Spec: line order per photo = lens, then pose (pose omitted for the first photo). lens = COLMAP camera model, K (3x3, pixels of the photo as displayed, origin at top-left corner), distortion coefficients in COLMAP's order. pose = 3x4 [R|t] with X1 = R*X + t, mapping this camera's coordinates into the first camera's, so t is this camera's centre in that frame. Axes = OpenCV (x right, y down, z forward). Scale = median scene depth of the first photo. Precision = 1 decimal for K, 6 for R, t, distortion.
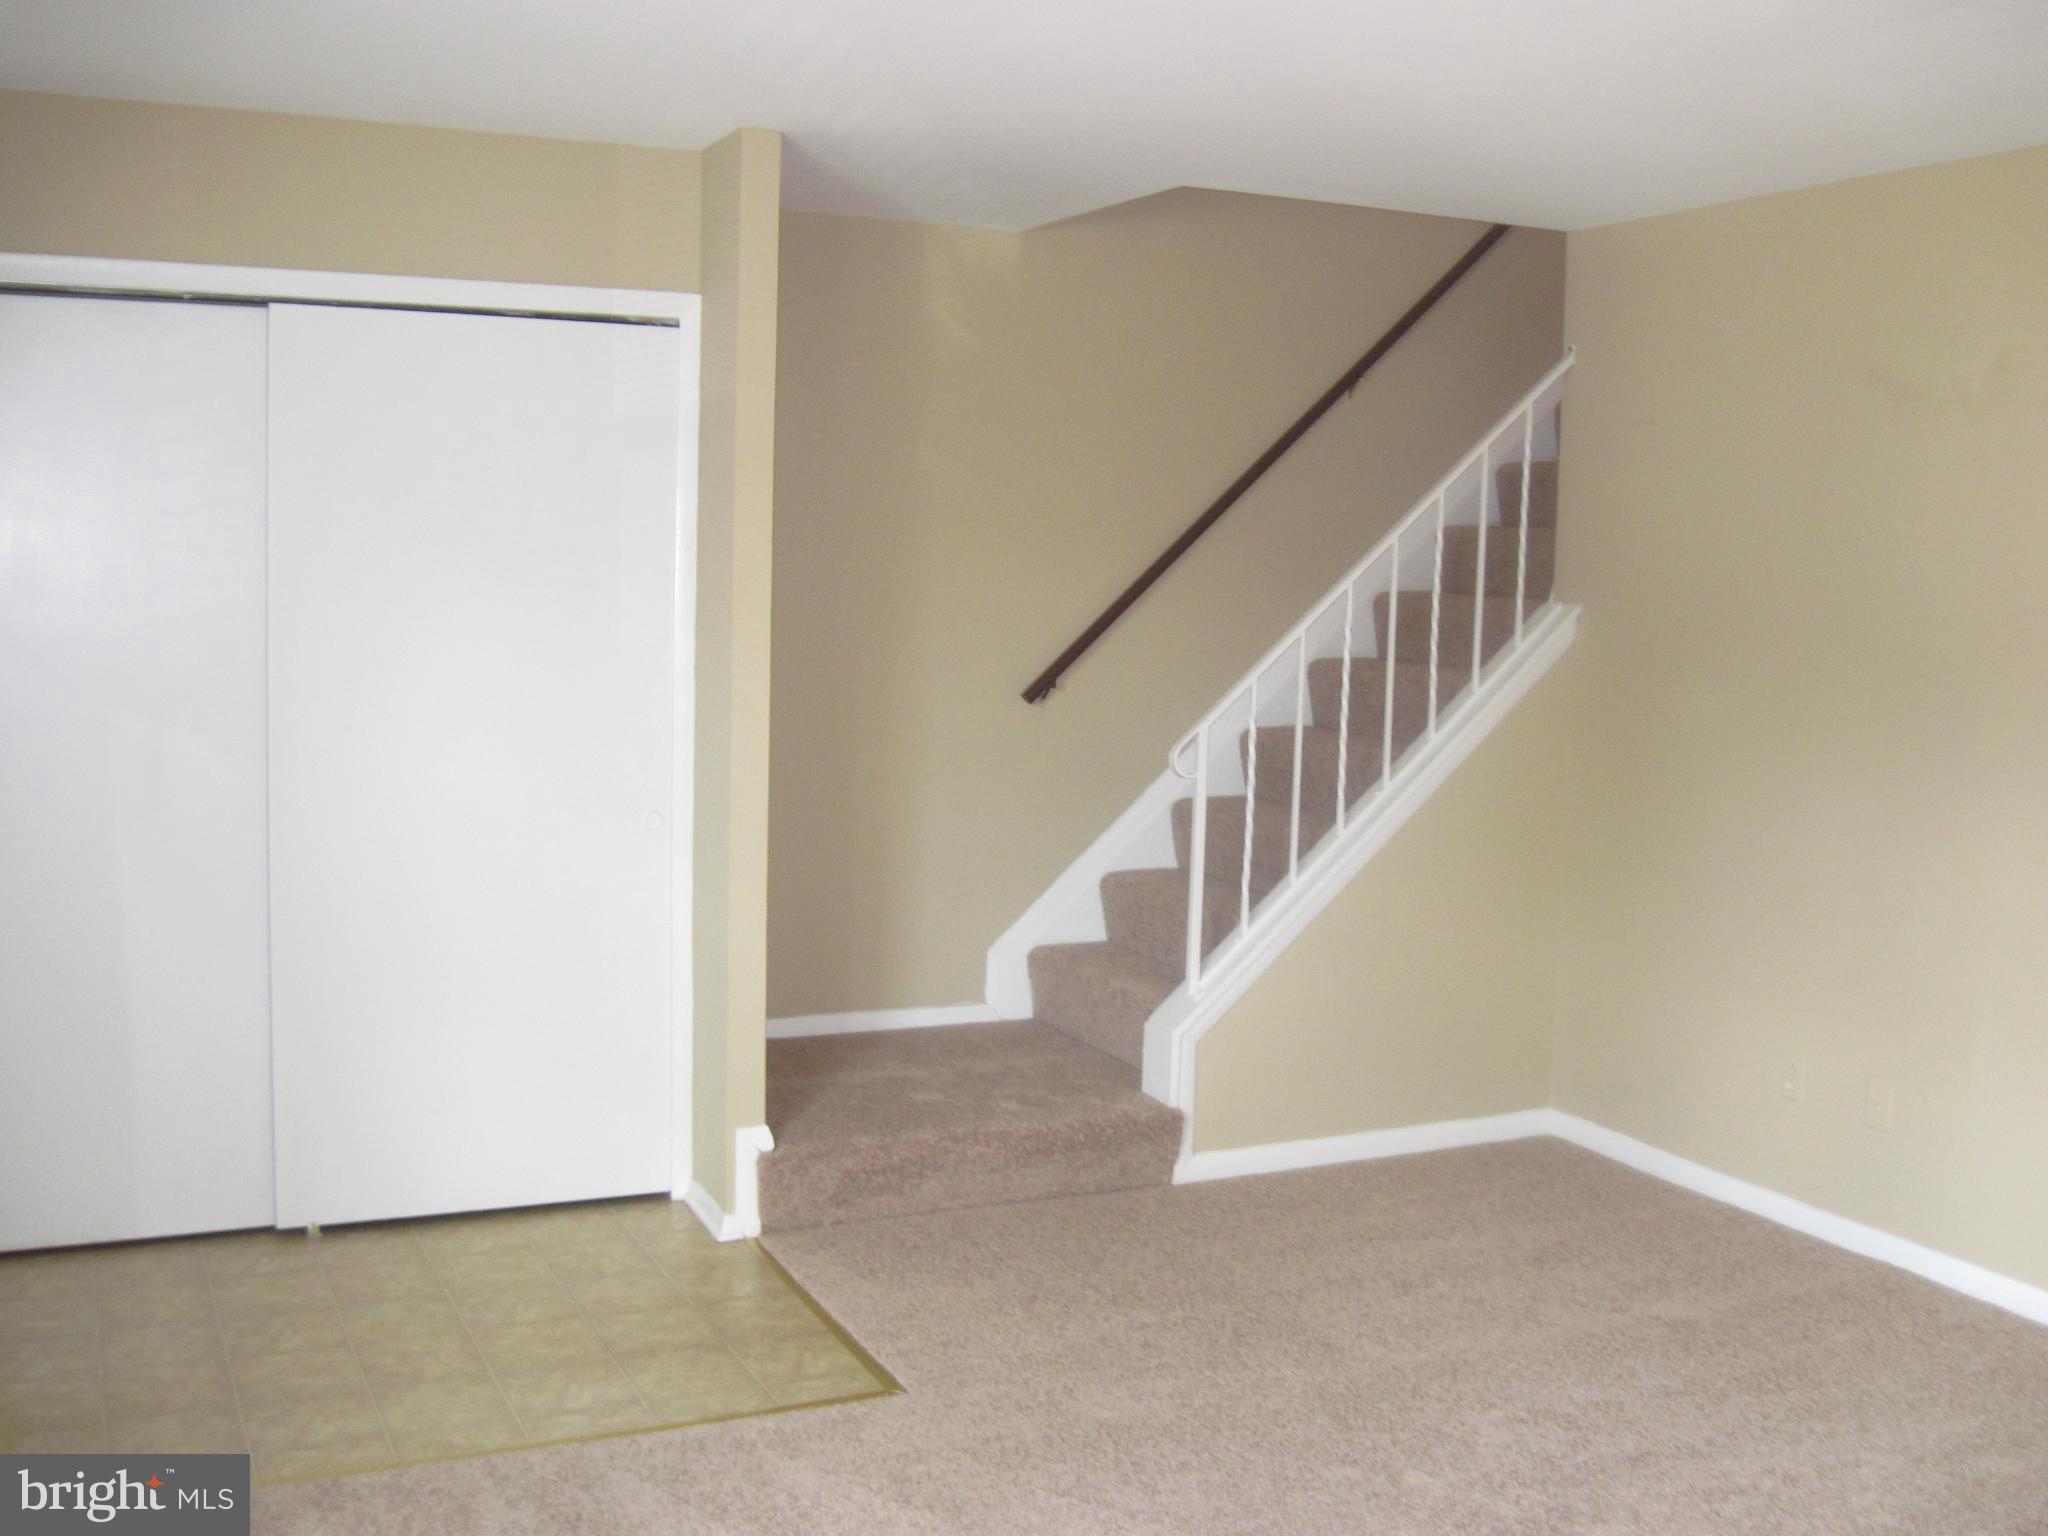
lens RADIAL K [[2122.1, 0, 1024.0], [0, 2122.1, 768.0], [0, 0, 1]] dist [-0.150795, 0.070462]
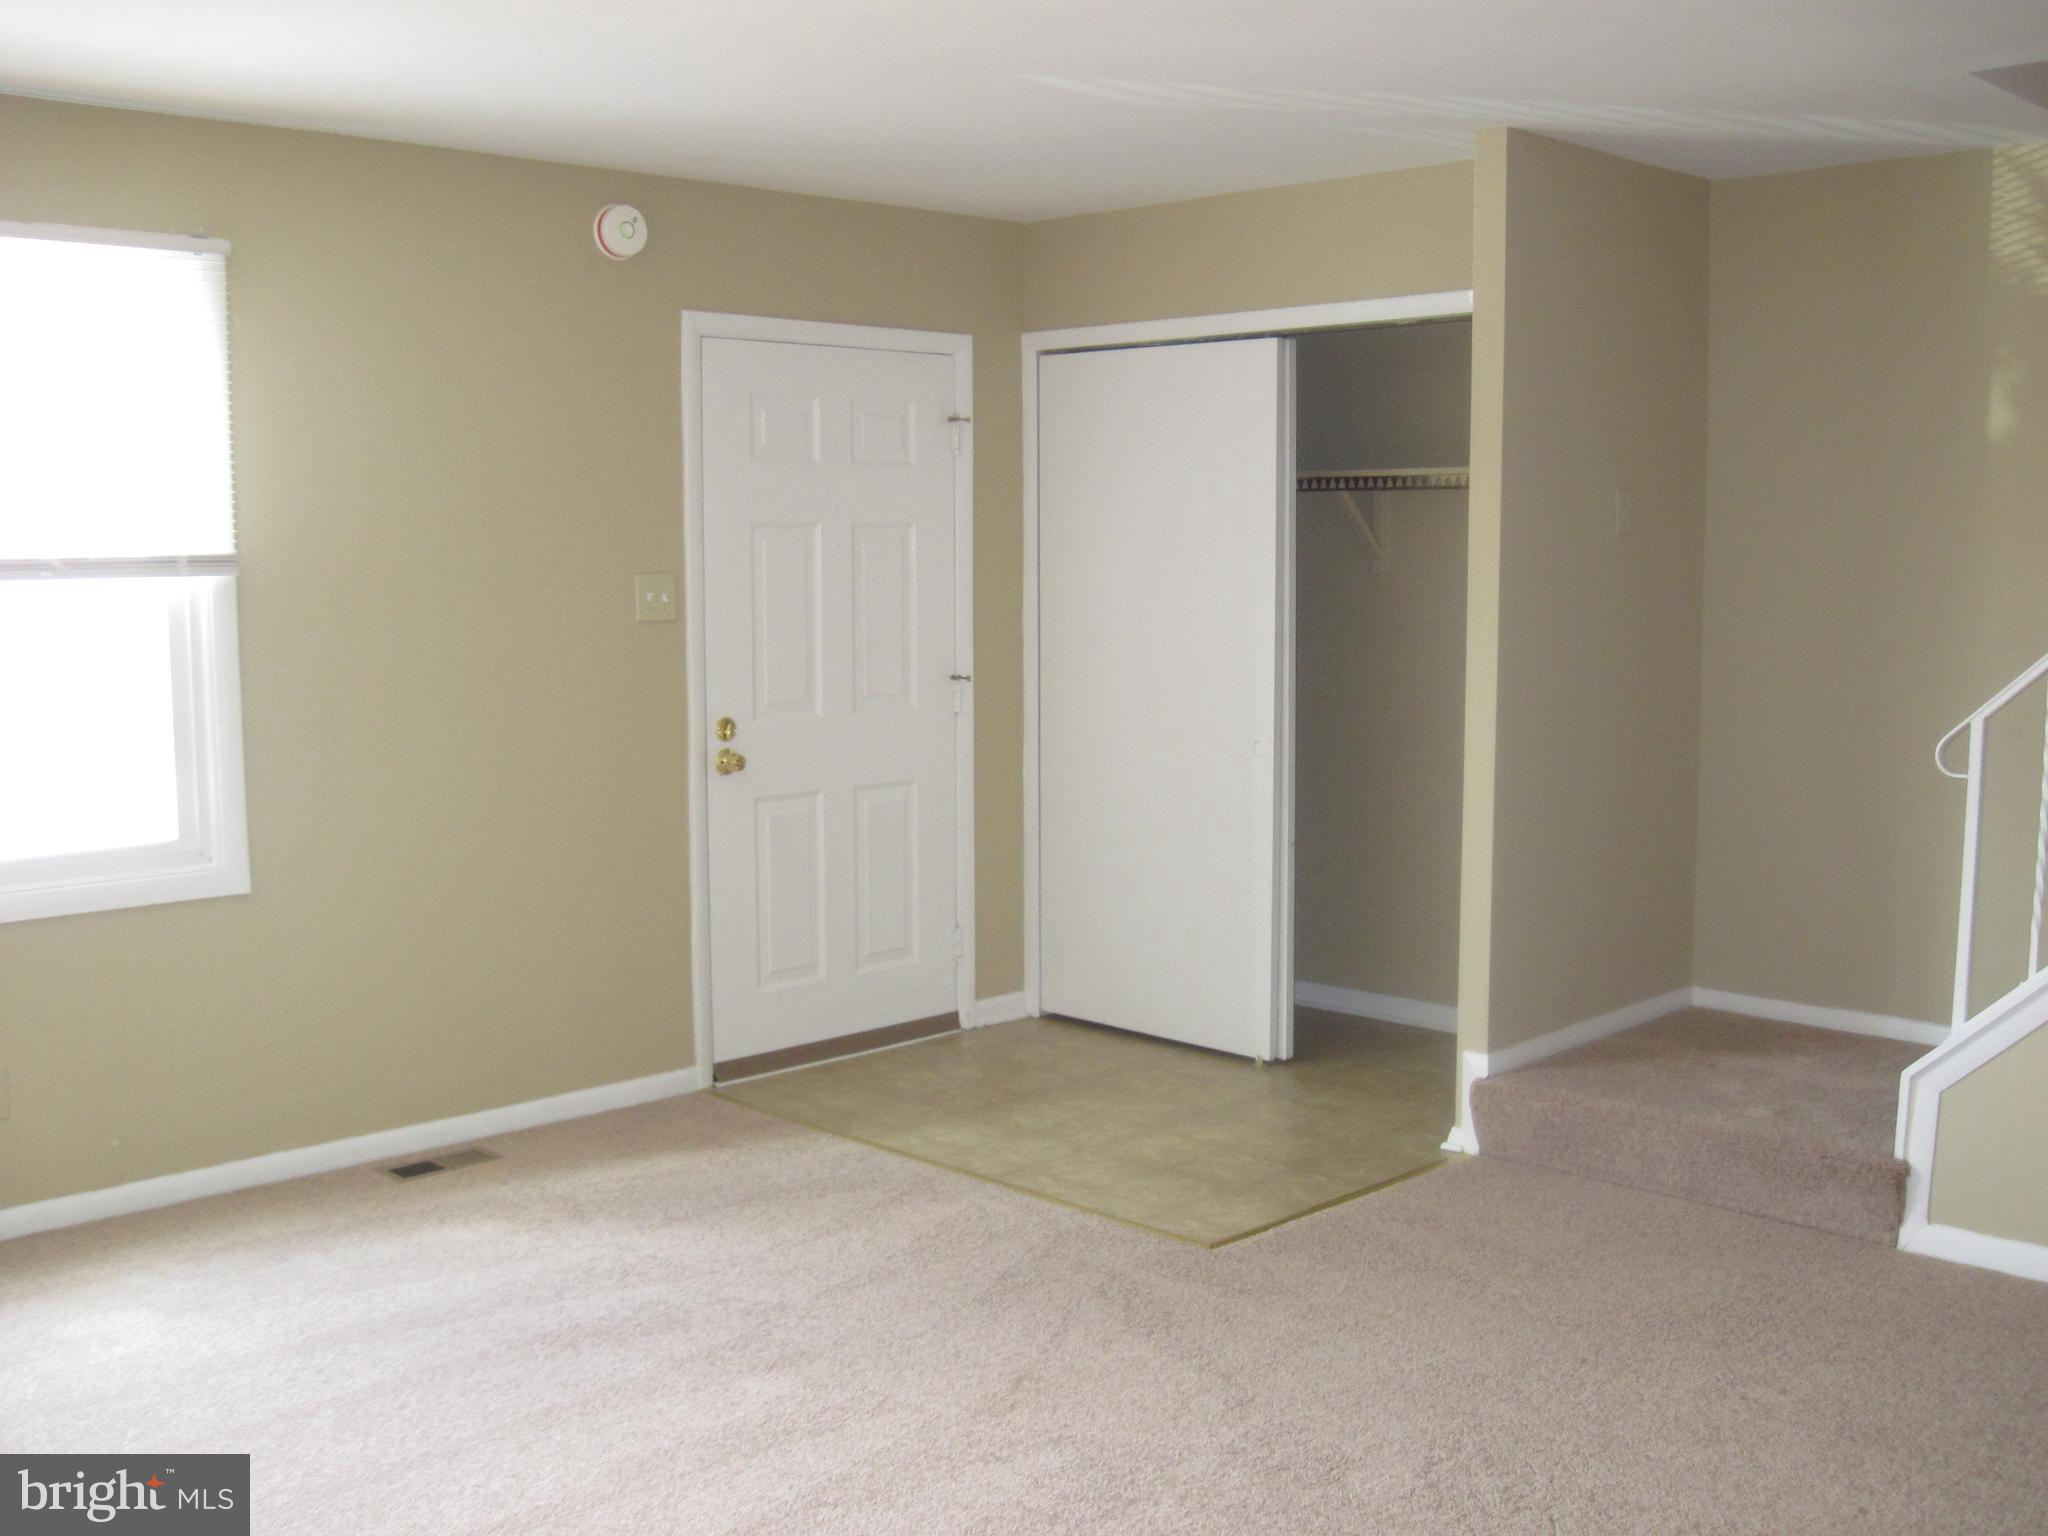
lens RADIAL K [[2122.1, 0, 1024.0], [0, 2122.1, 768.0], [0, 0, 1]] dist [-0.150795, 0.070462]
pose [[0.342833, 0.085673, -0.935482, 0.801285], [-0.085534, 0.994543, 0.059736, -0.020517], [0.935494, 0.059535, 0.348290, 0.402056]]
